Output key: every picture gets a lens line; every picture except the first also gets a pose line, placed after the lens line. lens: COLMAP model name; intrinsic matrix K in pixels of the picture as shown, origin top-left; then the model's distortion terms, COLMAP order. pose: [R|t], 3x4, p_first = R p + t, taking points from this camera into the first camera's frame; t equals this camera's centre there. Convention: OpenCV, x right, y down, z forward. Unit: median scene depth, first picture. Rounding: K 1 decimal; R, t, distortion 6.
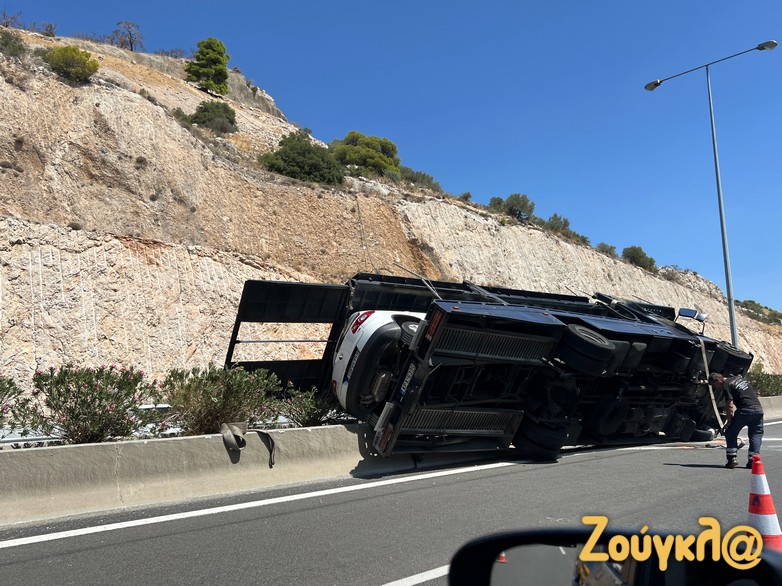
lens RADIAL K [[690.1, 0, 375.4], [0, 690.1, 294.4], [0, 0, 1]] dist [0.155770, -0.231262]
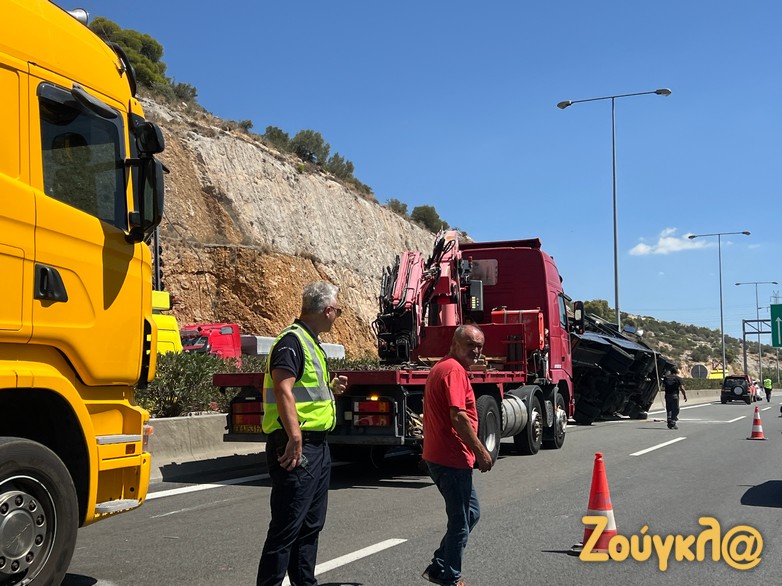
lens RADIAL K [[1071.9, 0, 391.0], [0, 1071.9, 293.0], [0, 0, 1]] dist [0.090463, -0.028356]
pose [[0.924352, 0.054893, 0.377572, -0.198030], [-0.075163, 0.996402, 0.039149, -0.023159], [-0.374065, -0.064567, 0.925152, -0.190977]]
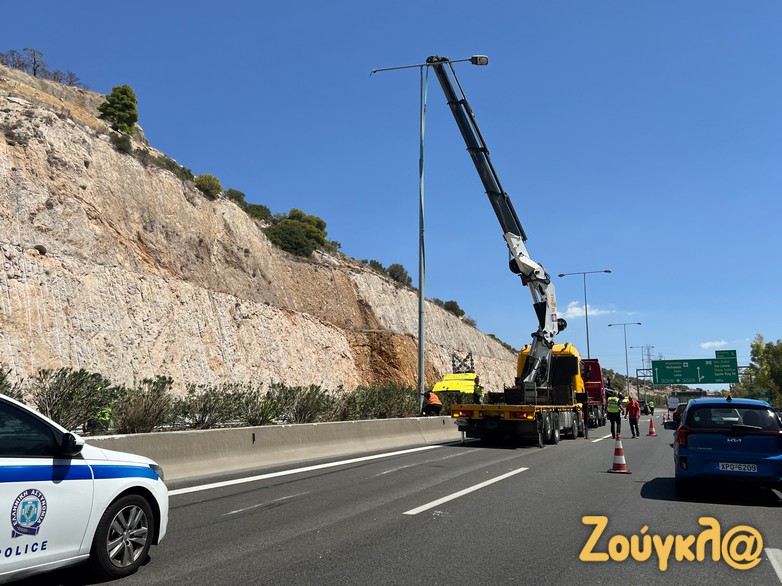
lens RADIAL K [[690.1, 0, 375.4], [0, 690.1, 294.4], [0, 0, 1]] dist [0.155770, -0.231262]
pose [[0.931717, 0.084292, 0.353269, -0.434479], [-0.080643, 0.996428, -0.025064, -0.054591], [-0.354120, -0.005136, 0.935186, -0.407643]]
